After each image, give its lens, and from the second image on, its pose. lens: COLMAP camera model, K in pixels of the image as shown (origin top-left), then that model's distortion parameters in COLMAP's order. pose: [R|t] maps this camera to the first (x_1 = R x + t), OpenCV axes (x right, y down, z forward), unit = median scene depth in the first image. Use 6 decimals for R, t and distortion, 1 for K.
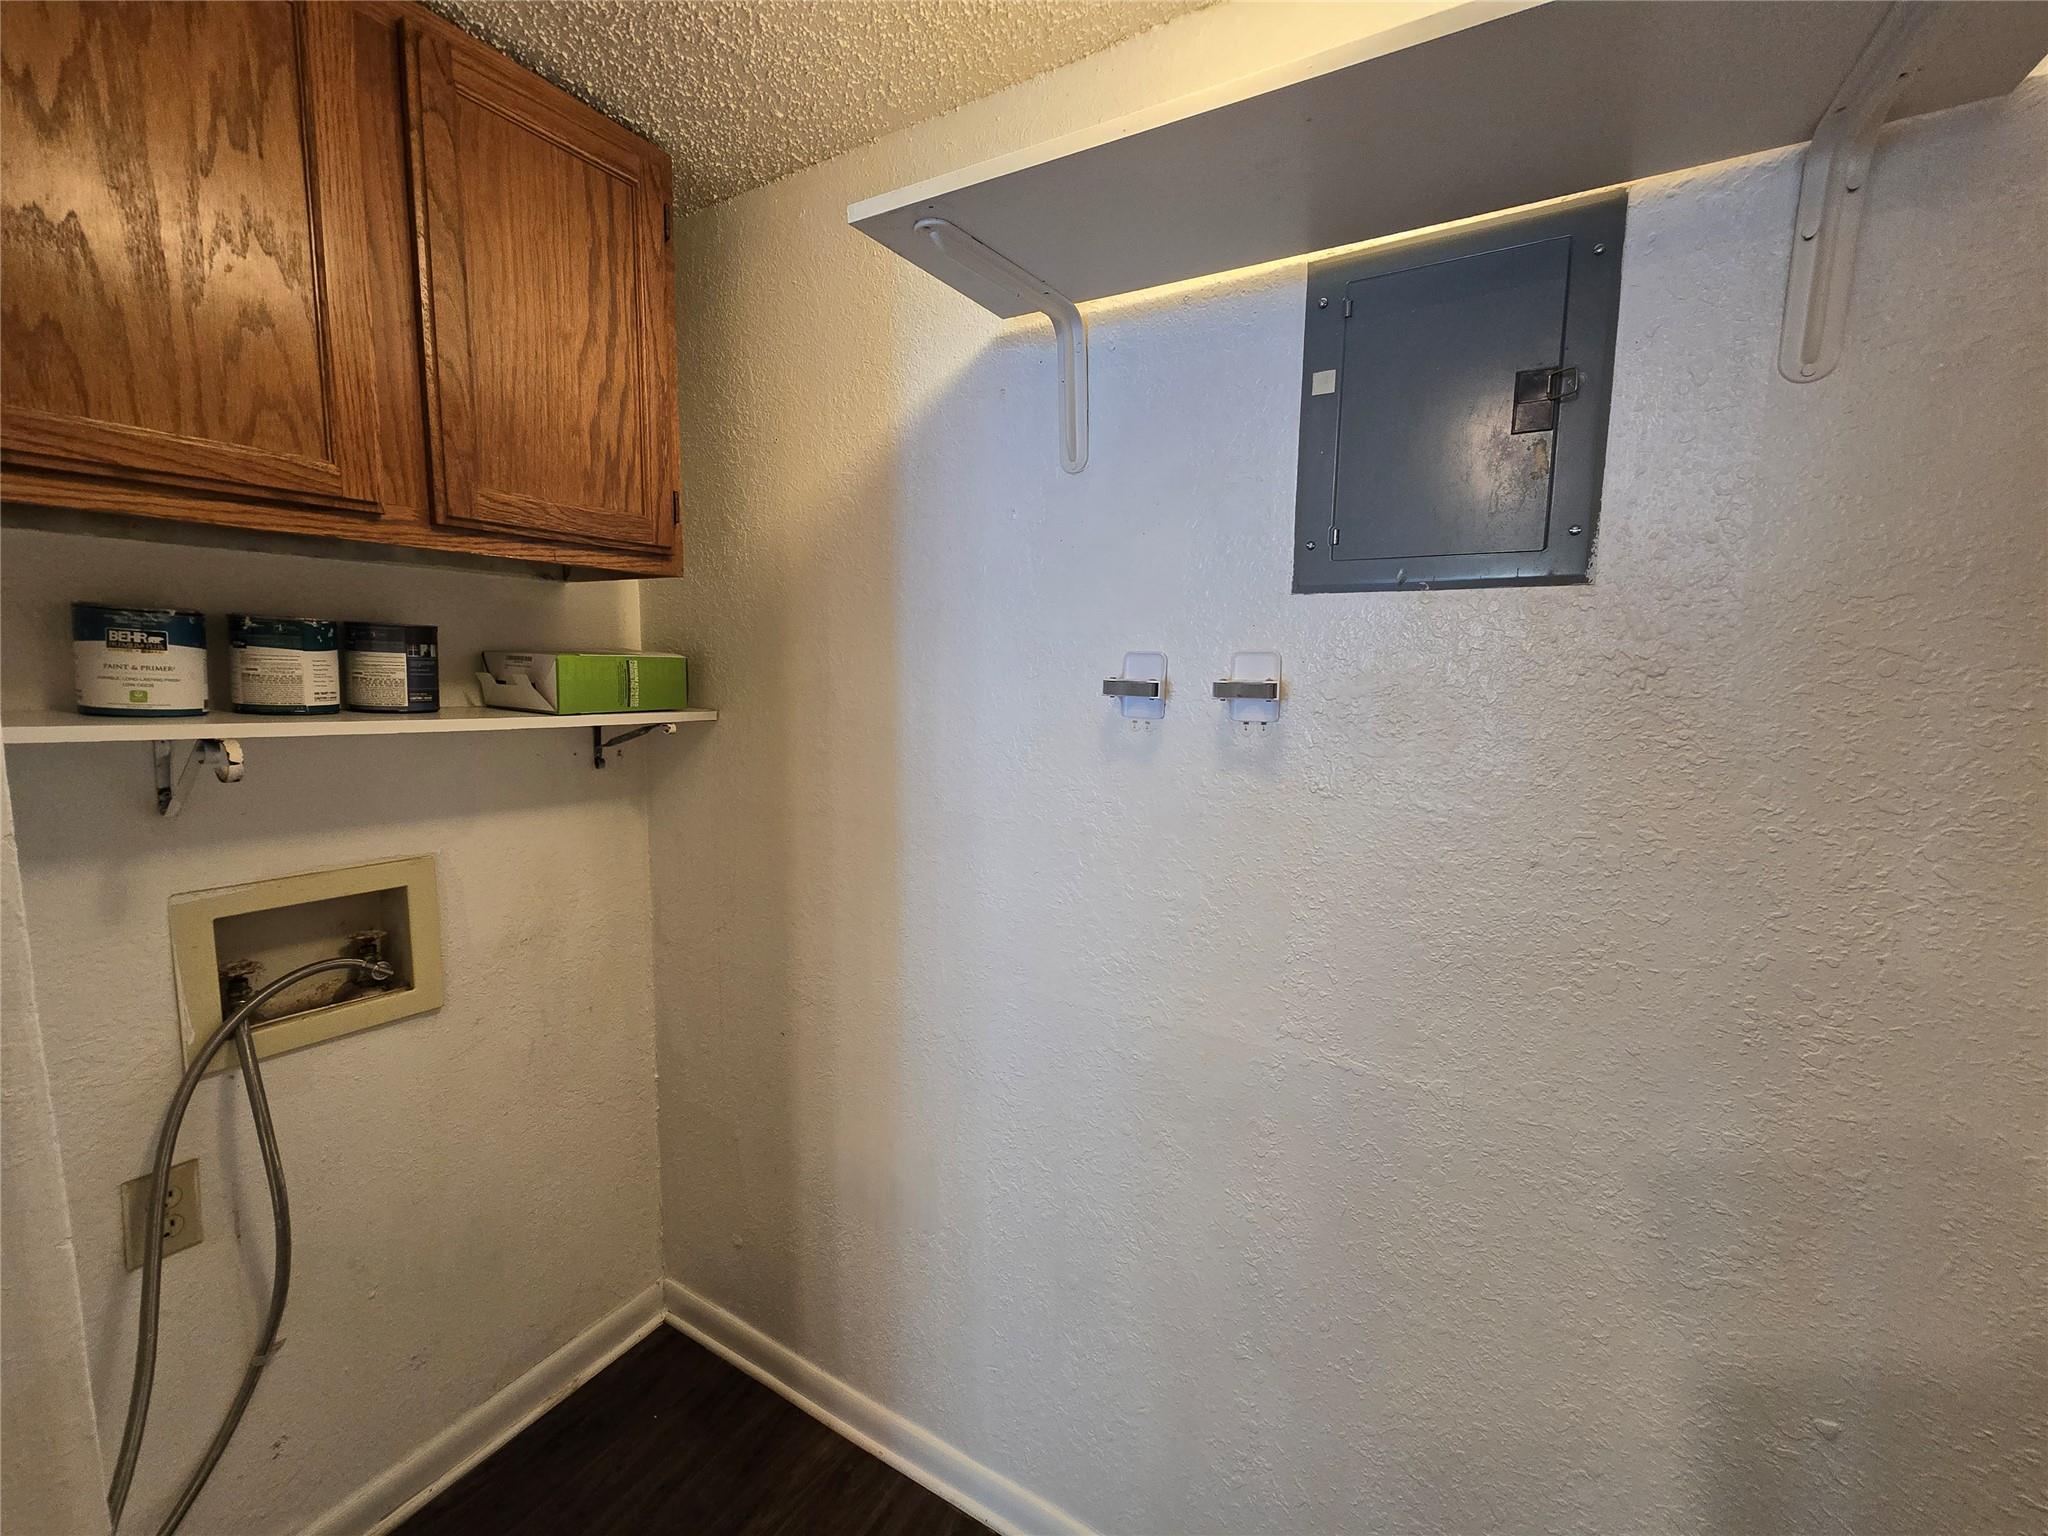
lens RADIAL K [[819.6, 0, 1040.4], [0, 819.6, 770.2], [0, 0, 1]] dist [-0.003799, -0.000519]
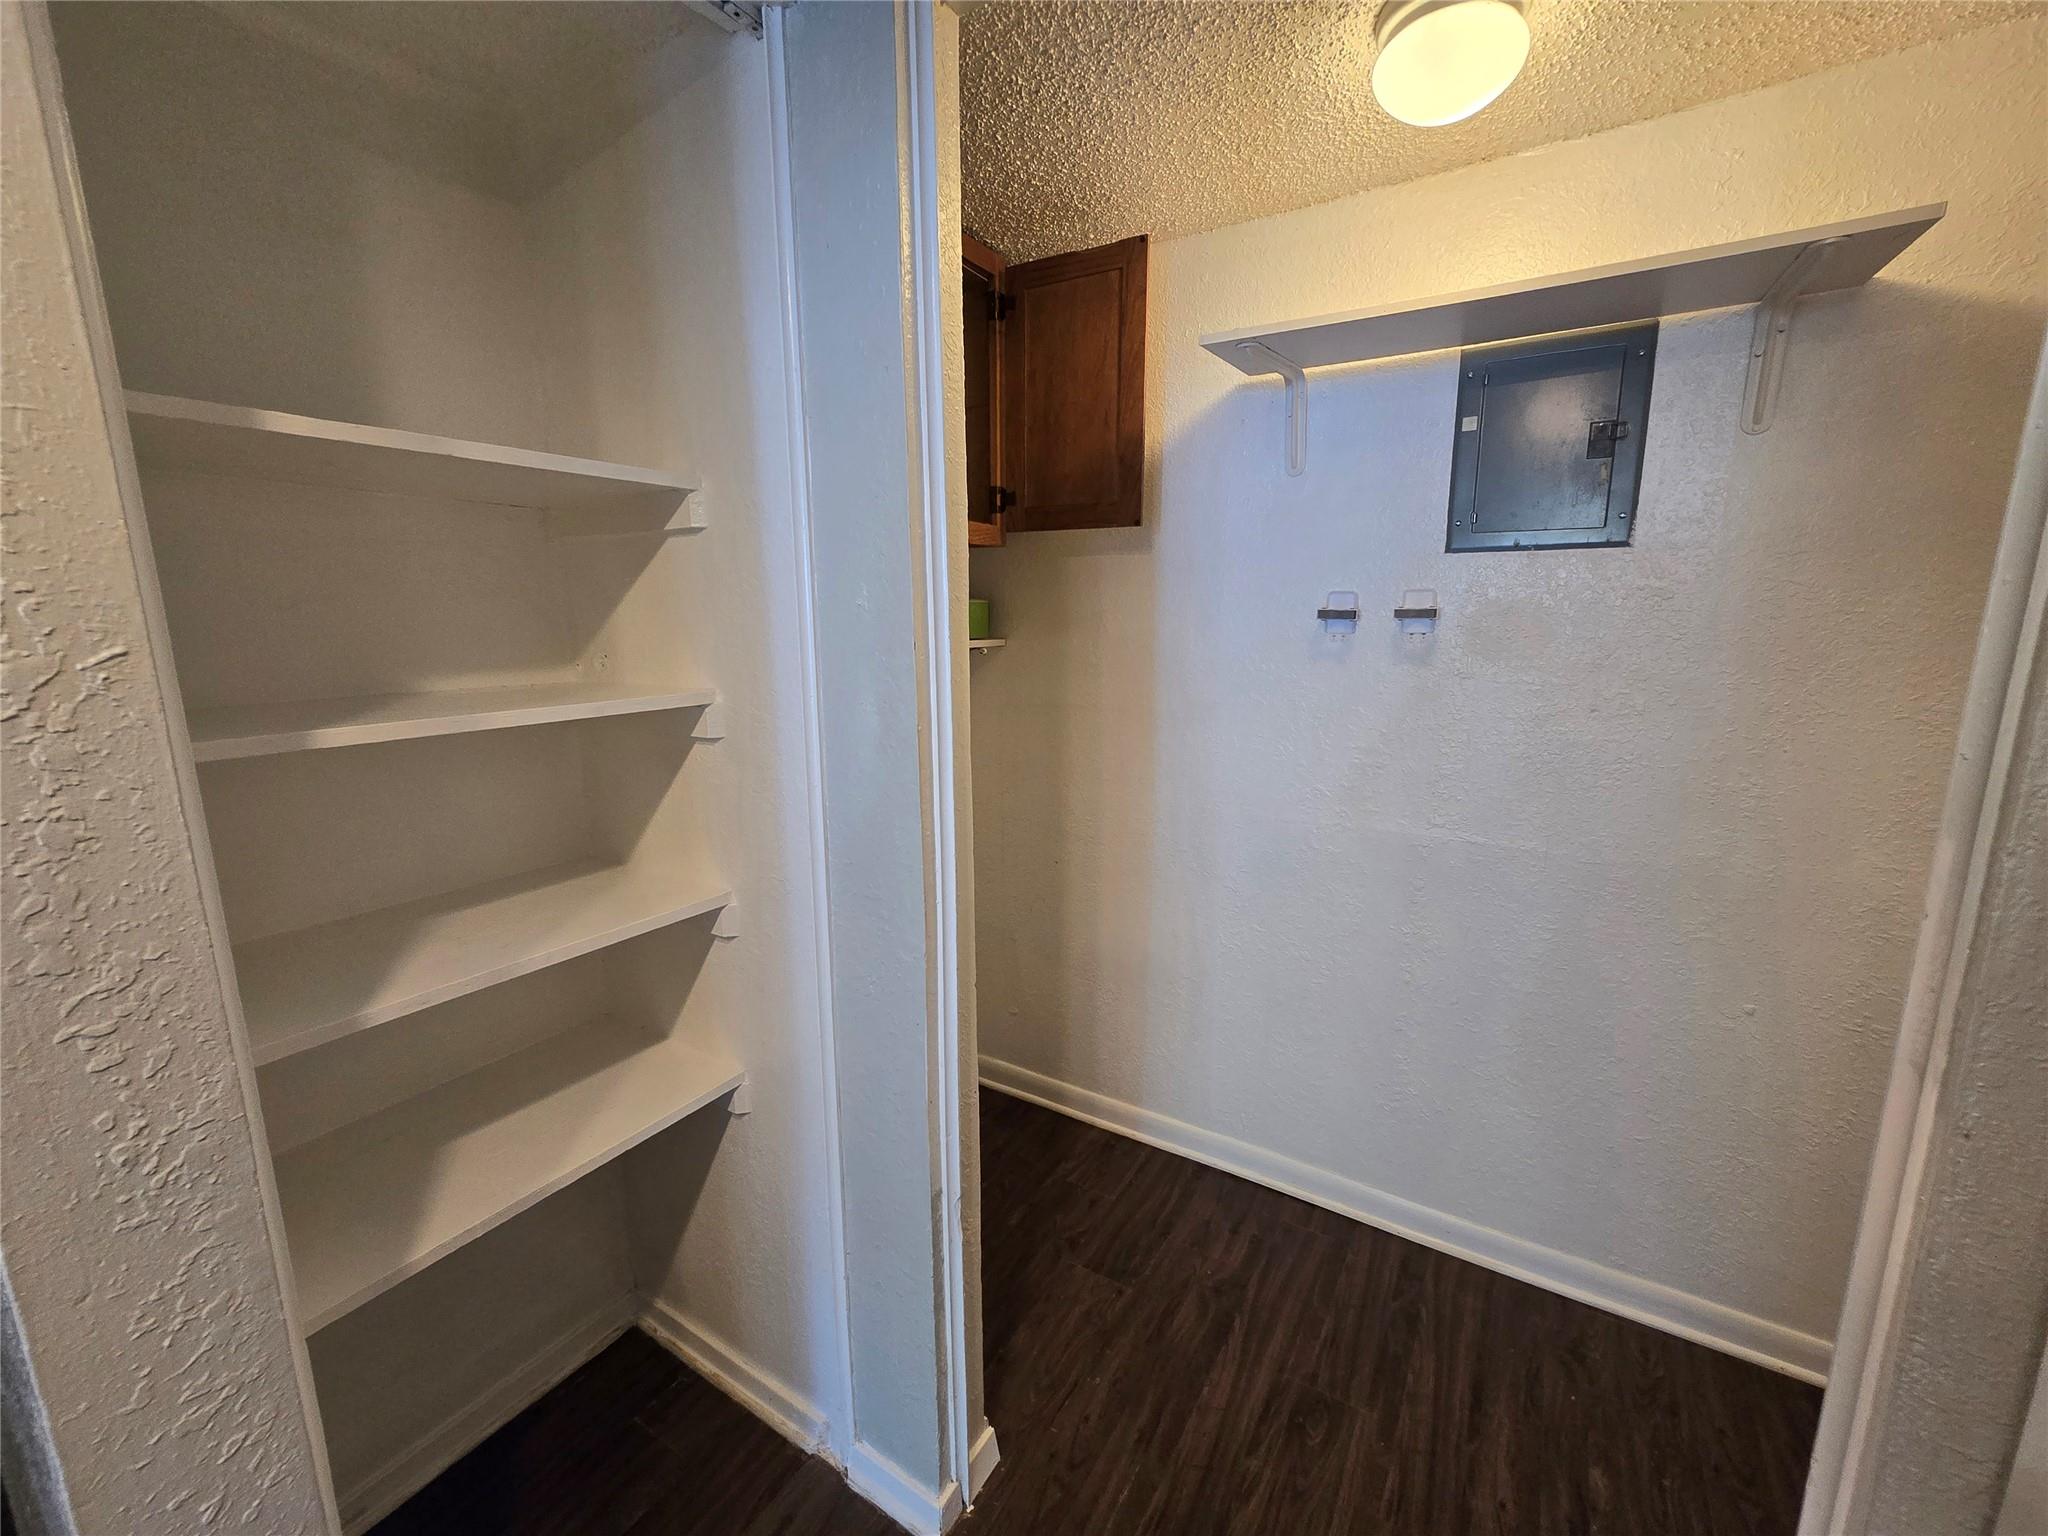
lens RADIAL K [[836.7, 0, 1027.9], [0, 836.7, 768.4], [0, 0, 1]] dist [-0.003883, -0.000119]
pose [[0.999191, -0.016666, -0.036613, -0.429556], [0.019118, 0.997524, 0.067671, 0.076928], [0.035394, -0.068316, 0.997036, -0.659387]]
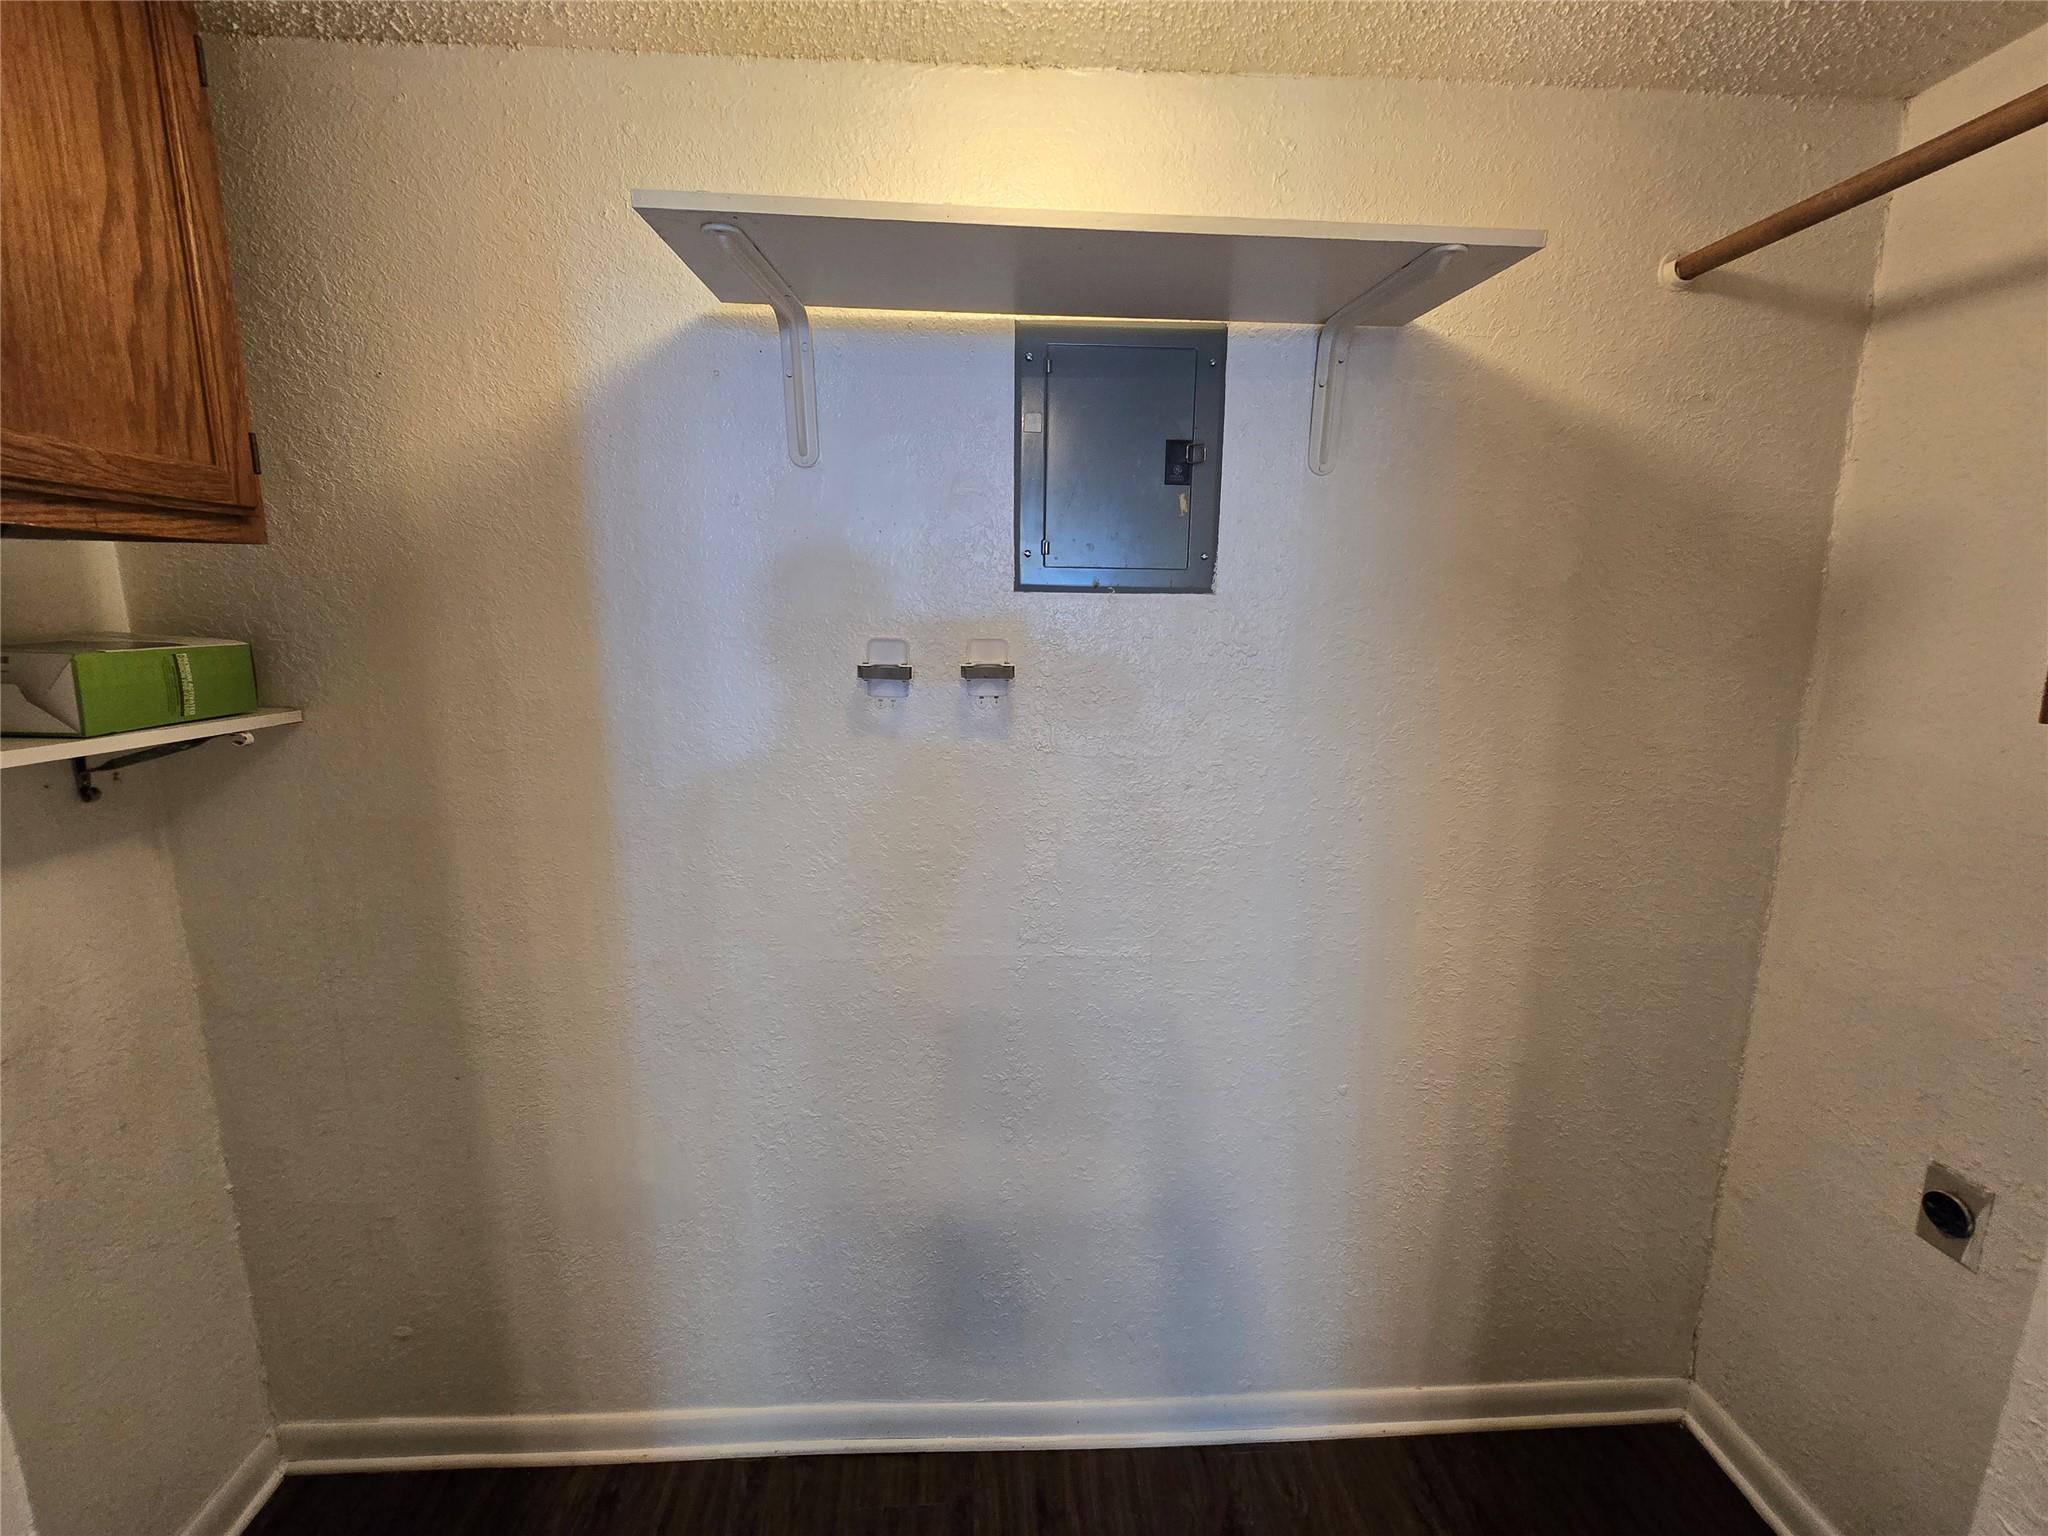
lens RADIAL K [[816.6, 0, 1029.7], [0, 816.6, 761.2], [0, 0, 1]] dist [-0.005422, -0.000207]
pose [[0.838183, -0.105423, 0.535103, -0.326035], [0.068995, 0.993754, 0.087710, -0.061600], [-0.541007, -0.036598, 0.840221, -0.050766]]
